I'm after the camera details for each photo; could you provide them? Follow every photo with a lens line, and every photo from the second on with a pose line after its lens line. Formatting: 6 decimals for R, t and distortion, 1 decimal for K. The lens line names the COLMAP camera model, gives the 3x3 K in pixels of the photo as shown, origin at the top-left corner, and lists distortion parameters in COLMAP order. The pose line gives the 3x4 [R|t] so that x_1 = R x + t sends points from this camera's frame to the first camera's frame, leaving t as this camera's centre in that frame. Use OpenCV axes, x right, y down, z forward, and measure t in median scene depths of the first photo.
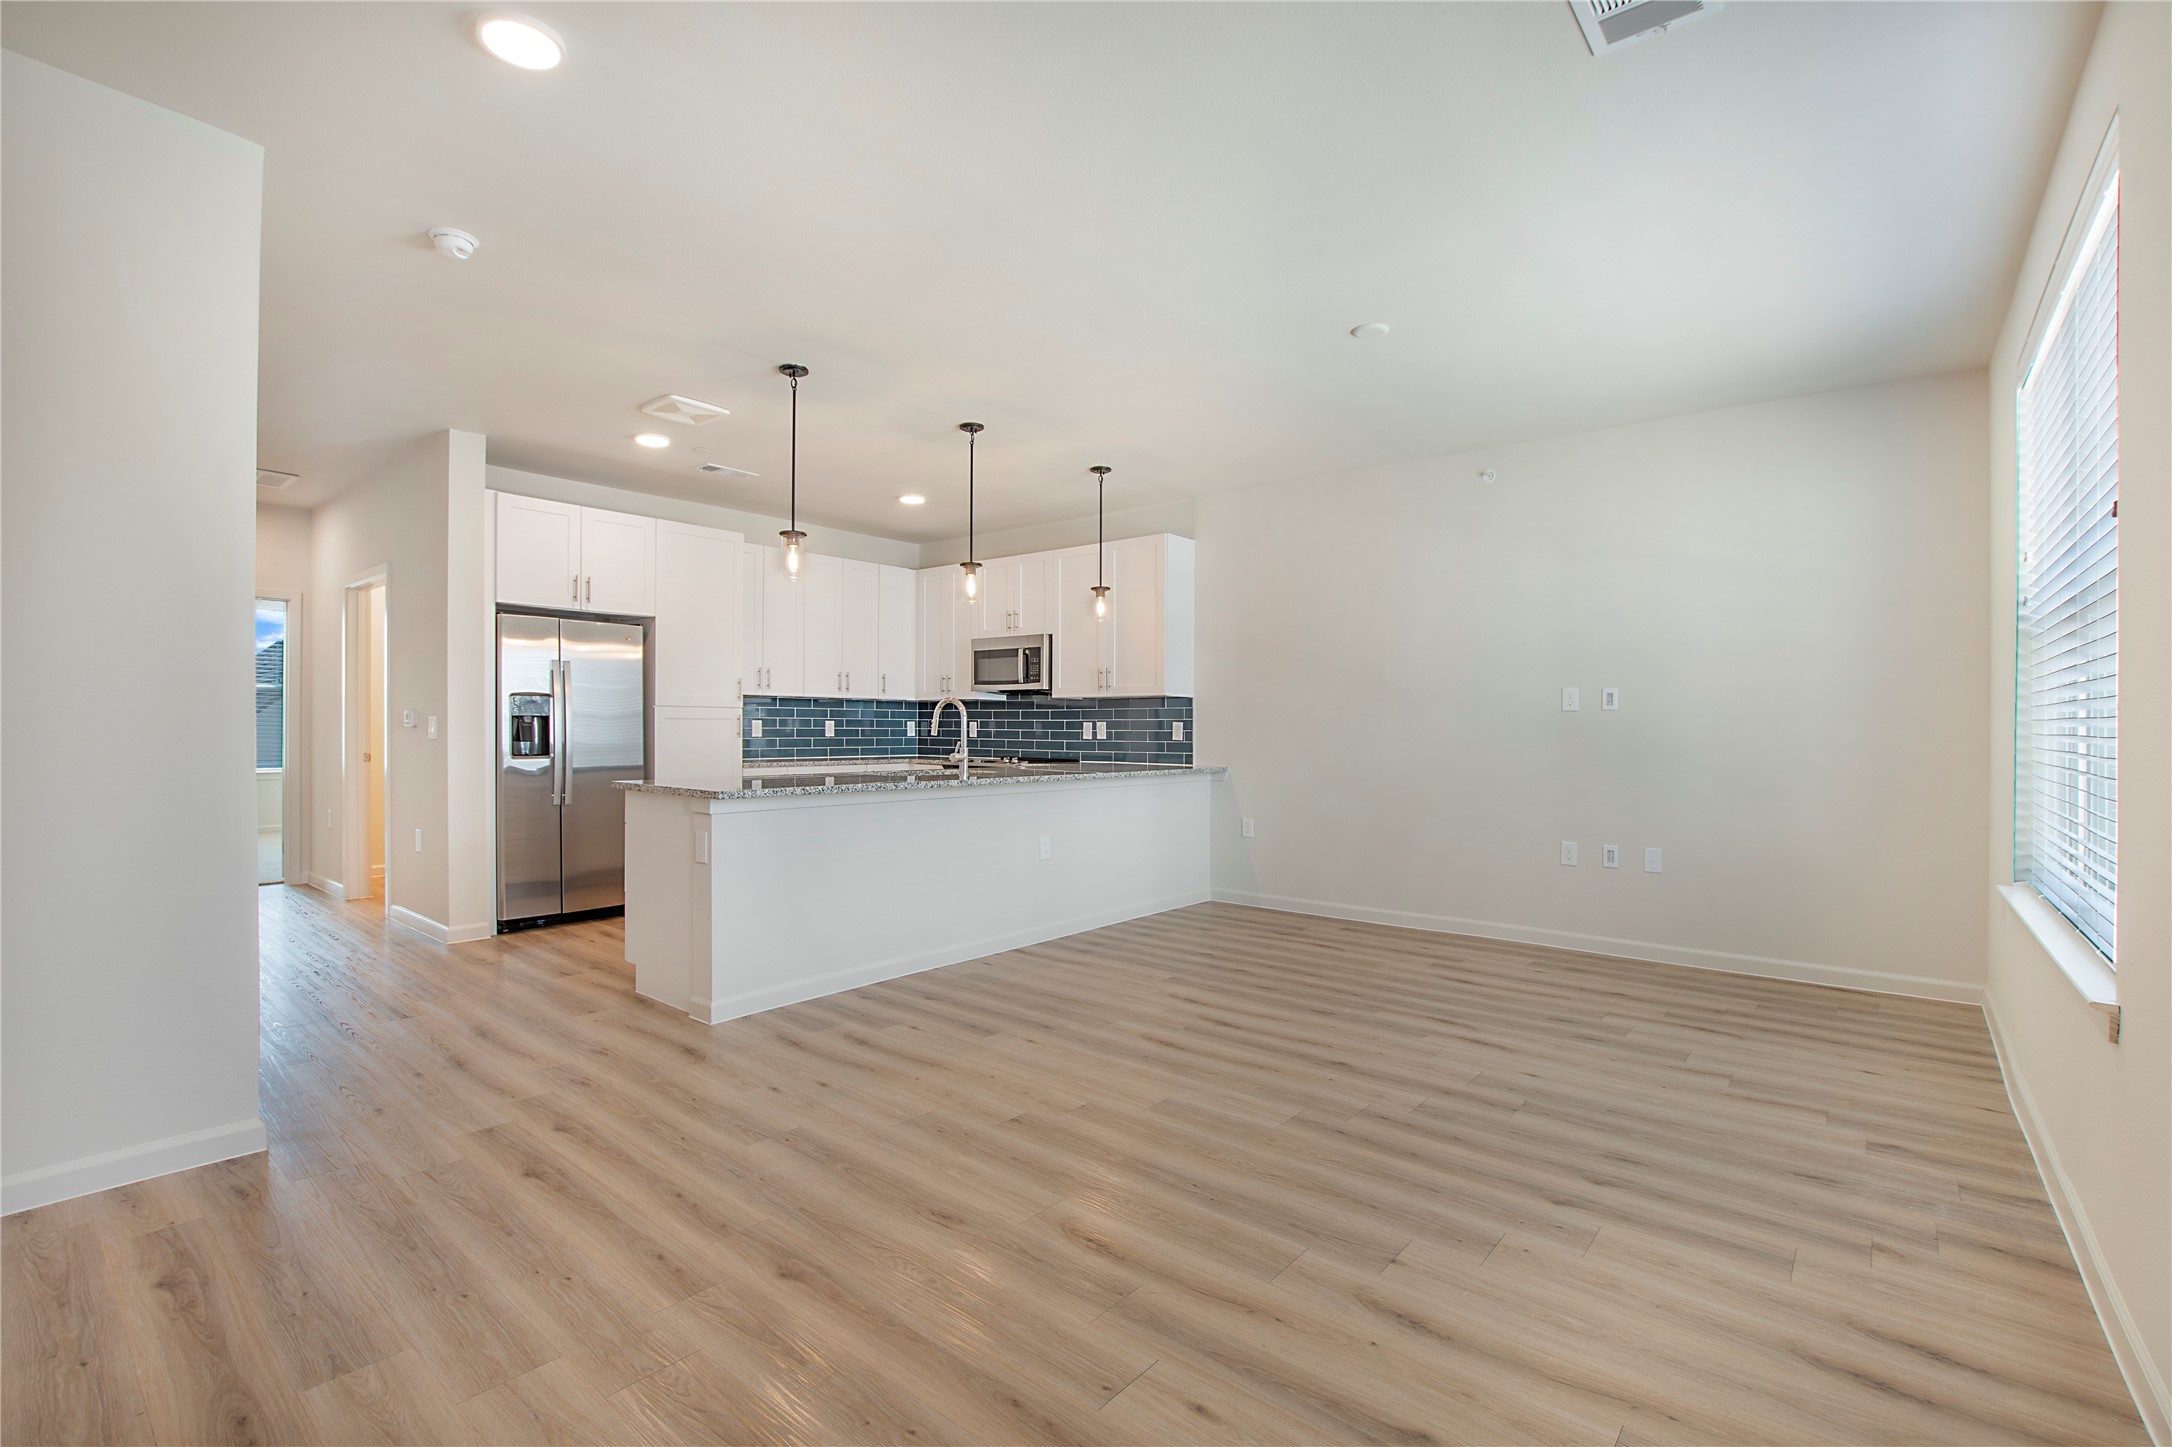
lens RADIAL K [[1003.7, 0, 1087.6], [0, 1003.7, 735.7], [0, 0, 1]] dist [-0.030789, 0.000517]
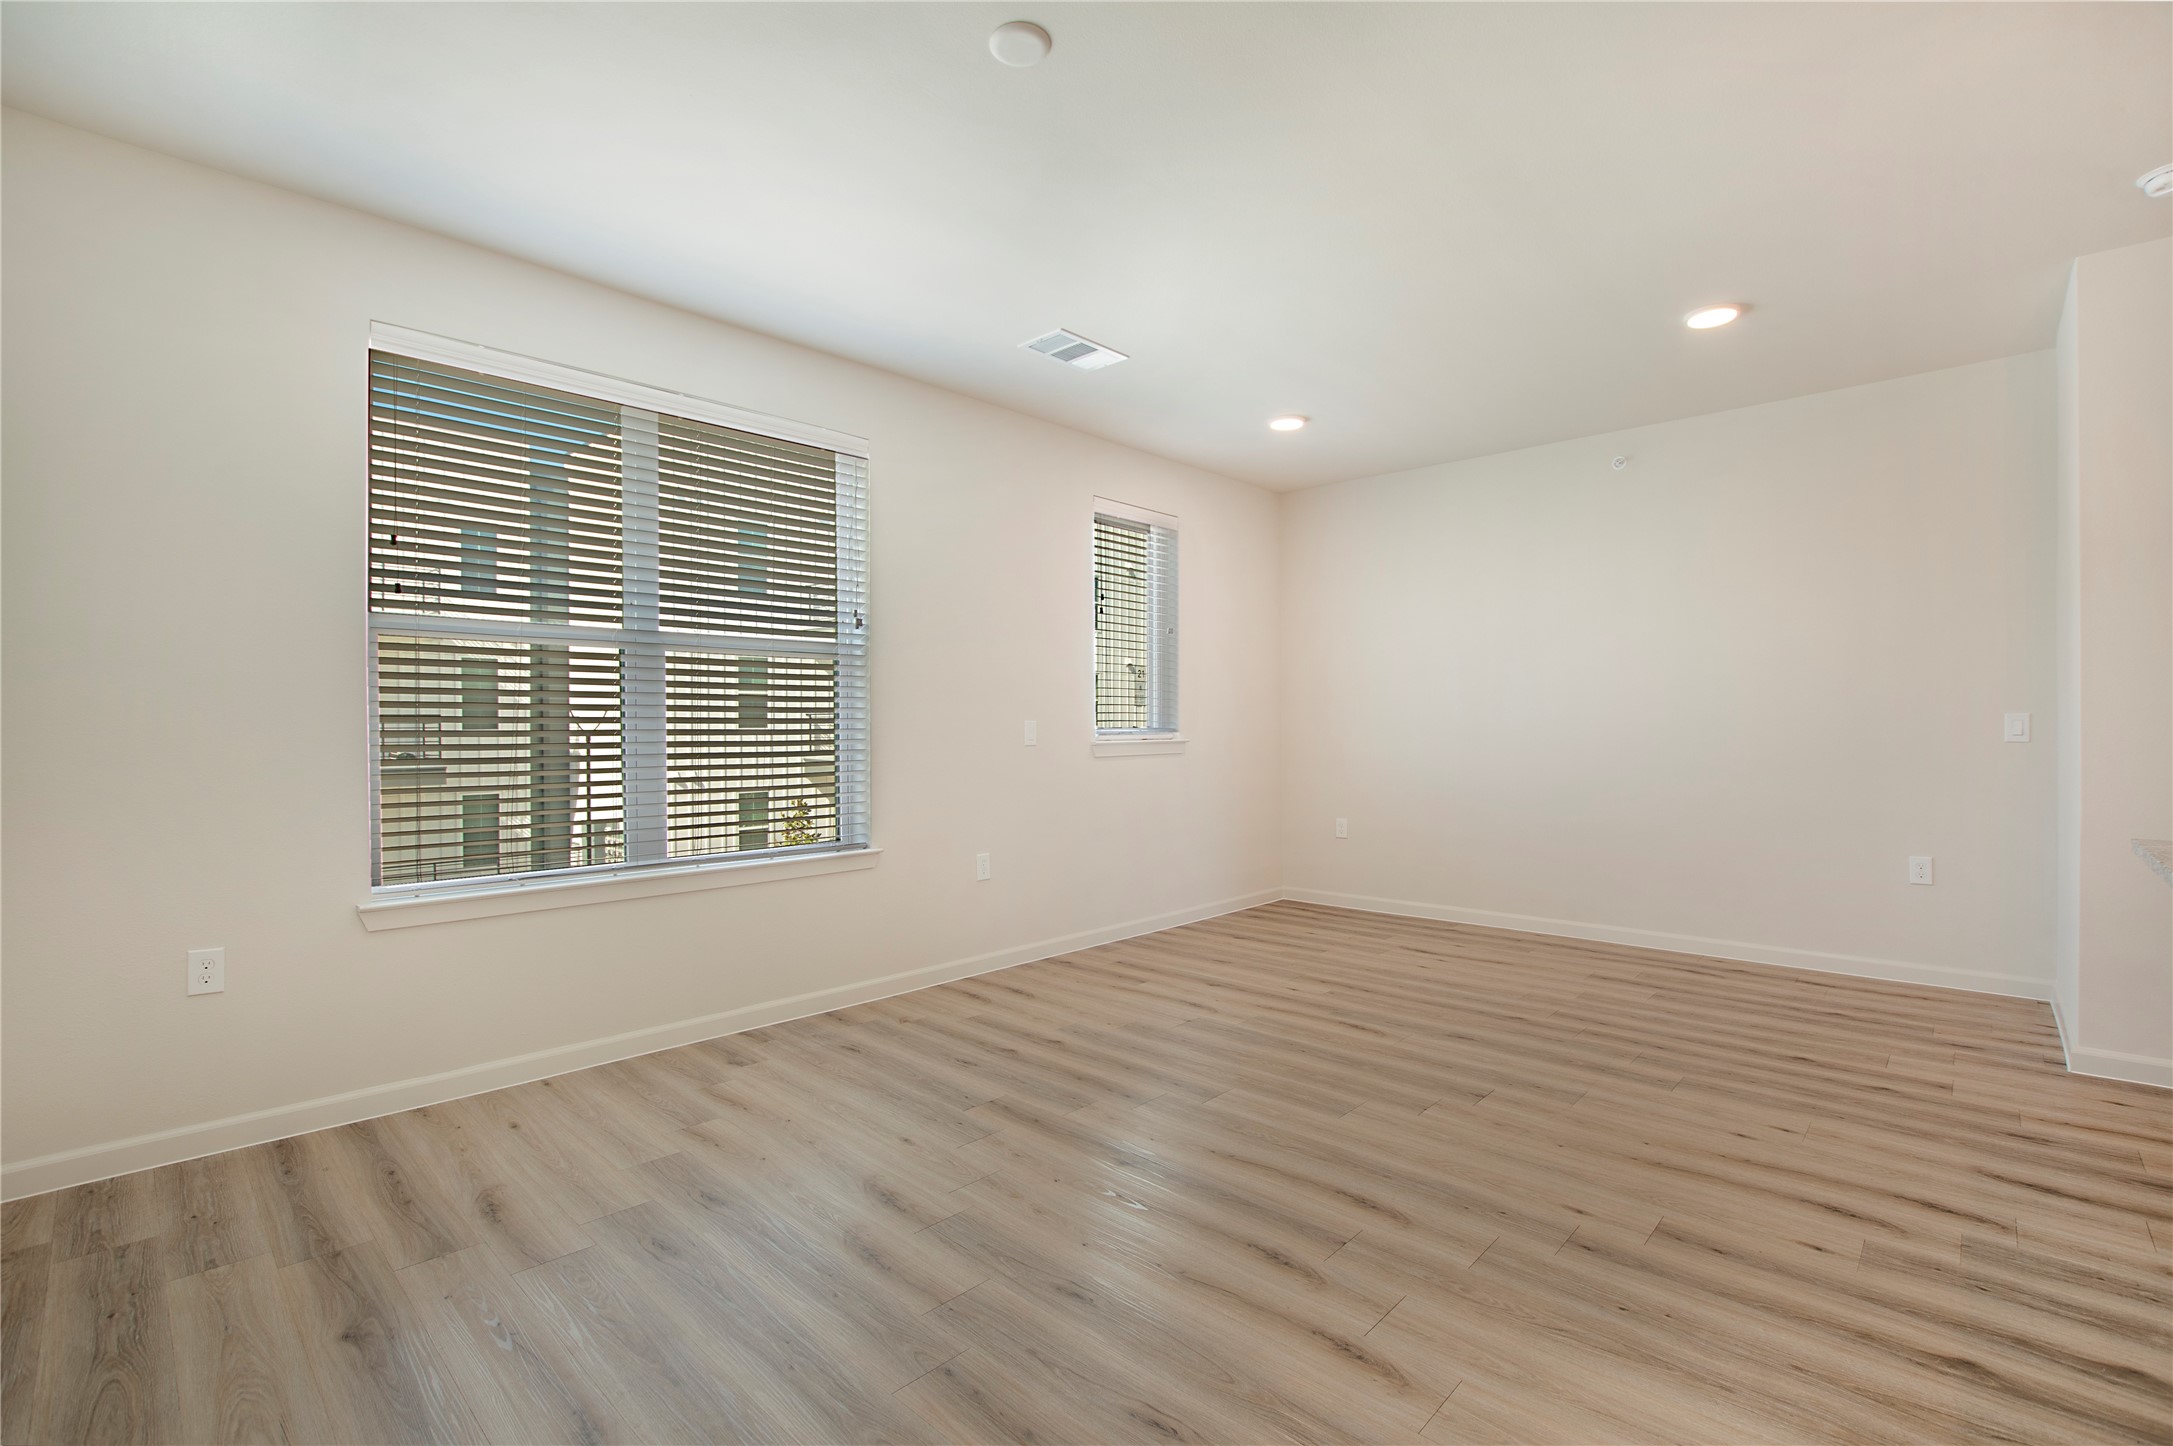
lens RADIAL K [[977.5, 0, 1122.6], [0, 977.5, 730.2], [0, 0, 1]] dist [-0.027440, 0.000292]
pose [[-0.999207, -0.001722, 0.039771, 0.137779], [-0.001157, 0.999898, 0.014225, -0.008029], [-0.039792, 0.014167, -0.999108, 1.058578]]
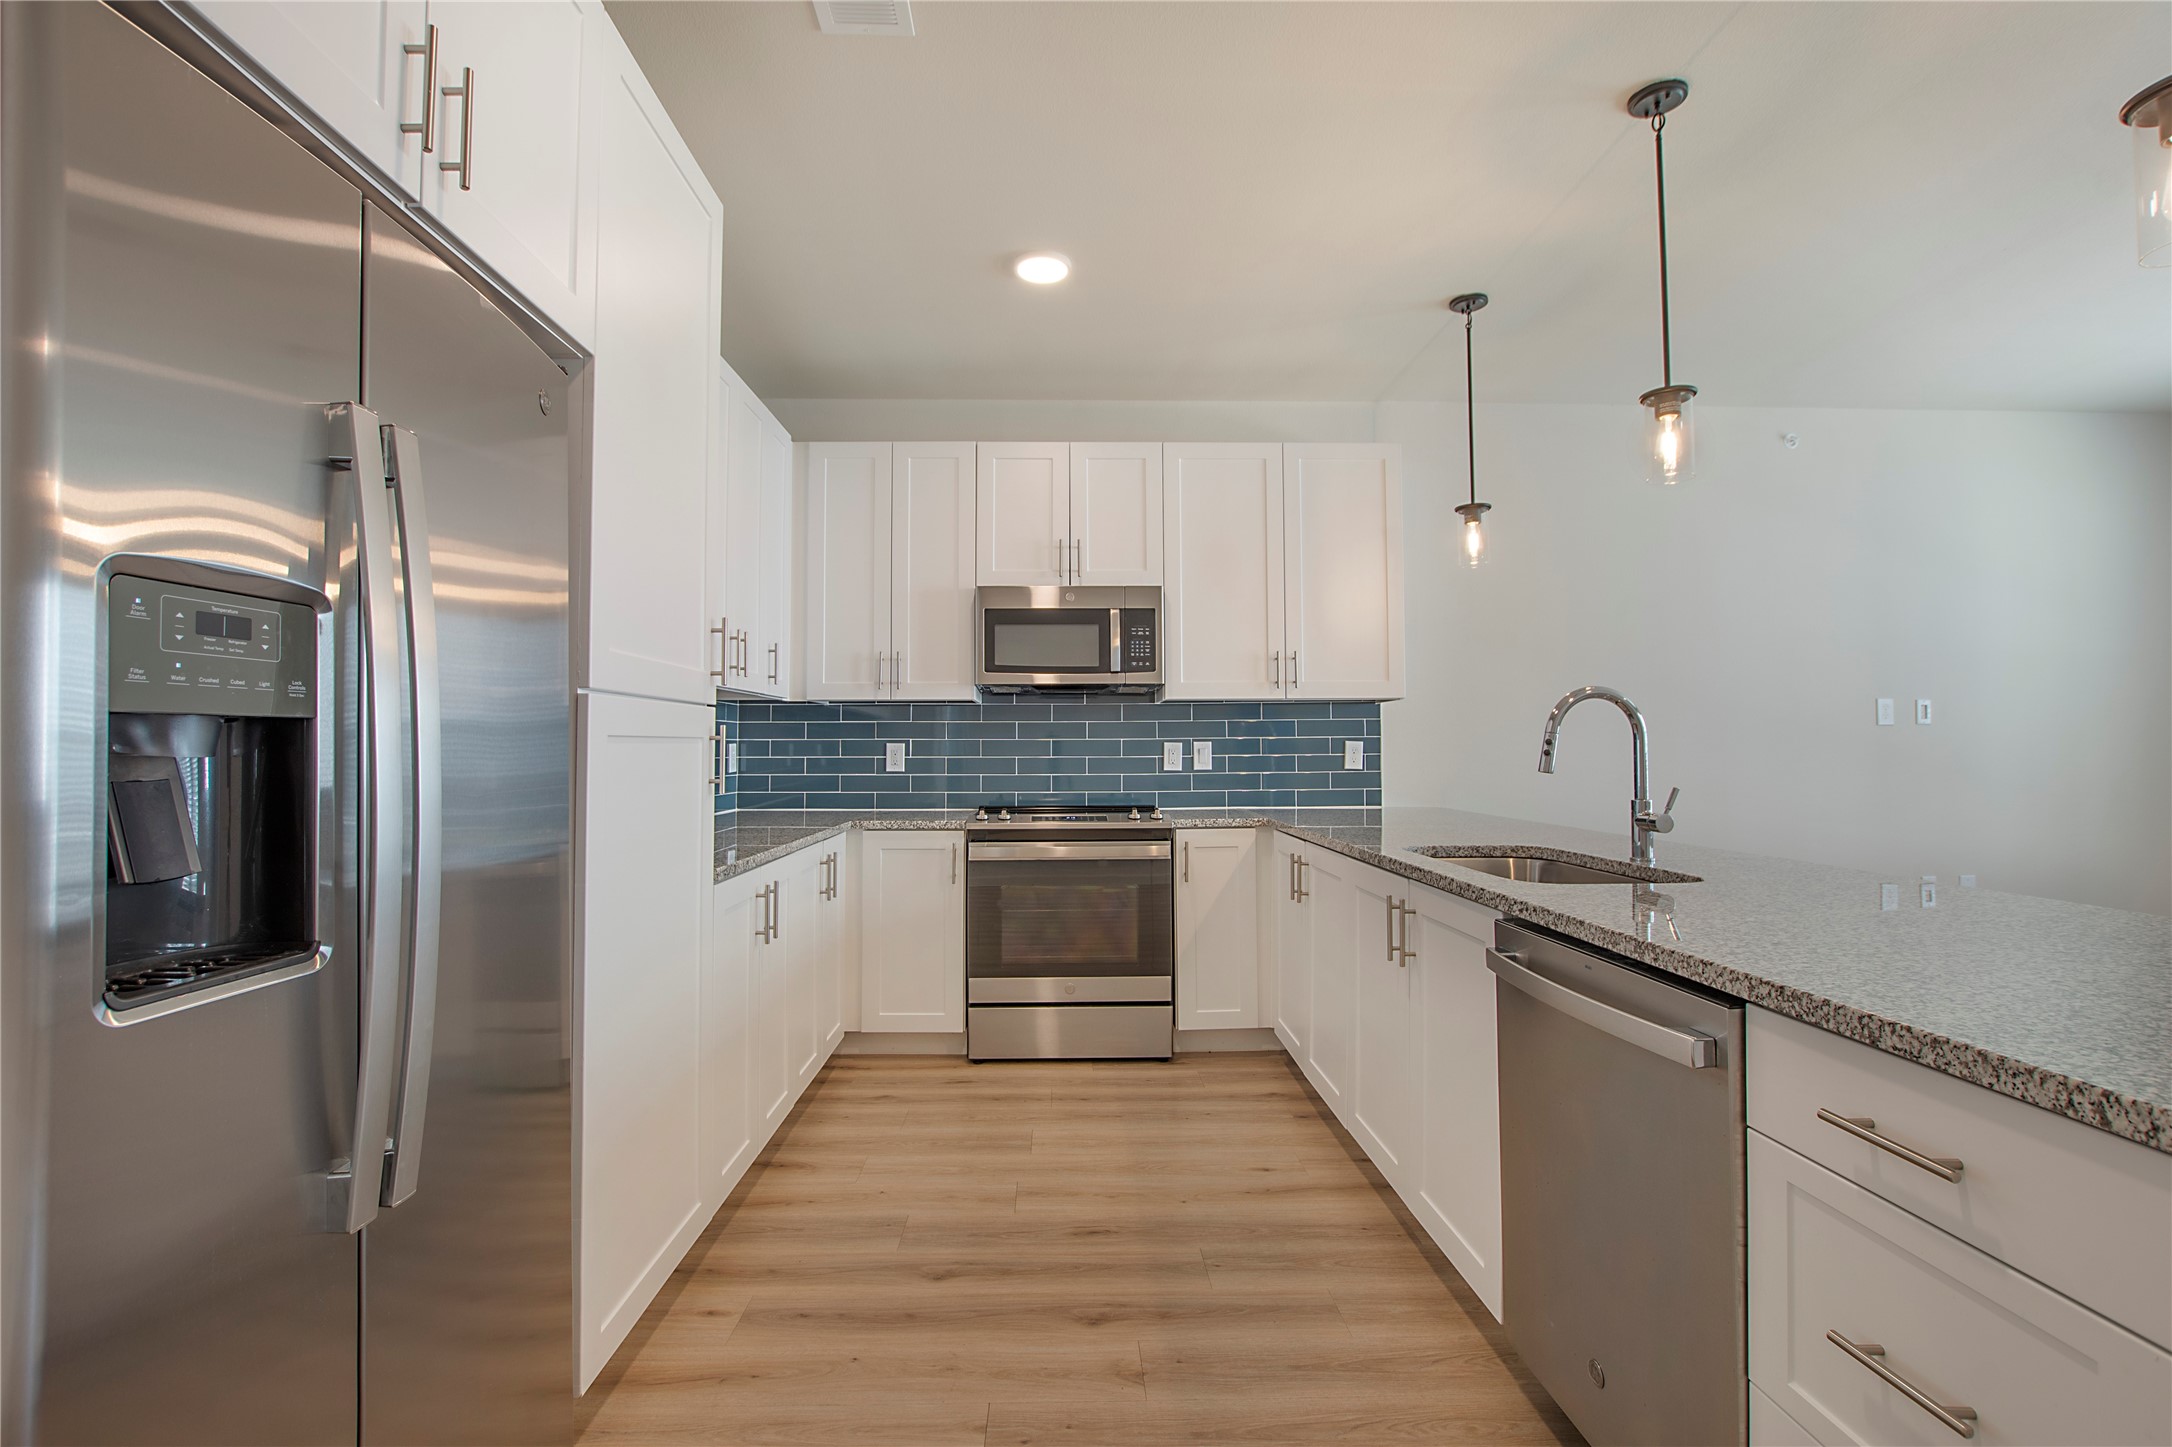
lens RADIAL K [[965.8, 0, 1071.5], [0, 965.8, 715.7], [0, 0, 1]] dist [-0.030293, 0.004269]
pose [[0.750776, 0.012197, 0.660445, -0.538914], [0.014191, 0.999301, -0.034587, -0.013007], [-0.660405, 0.035340, 0.750078, 0.774195]]
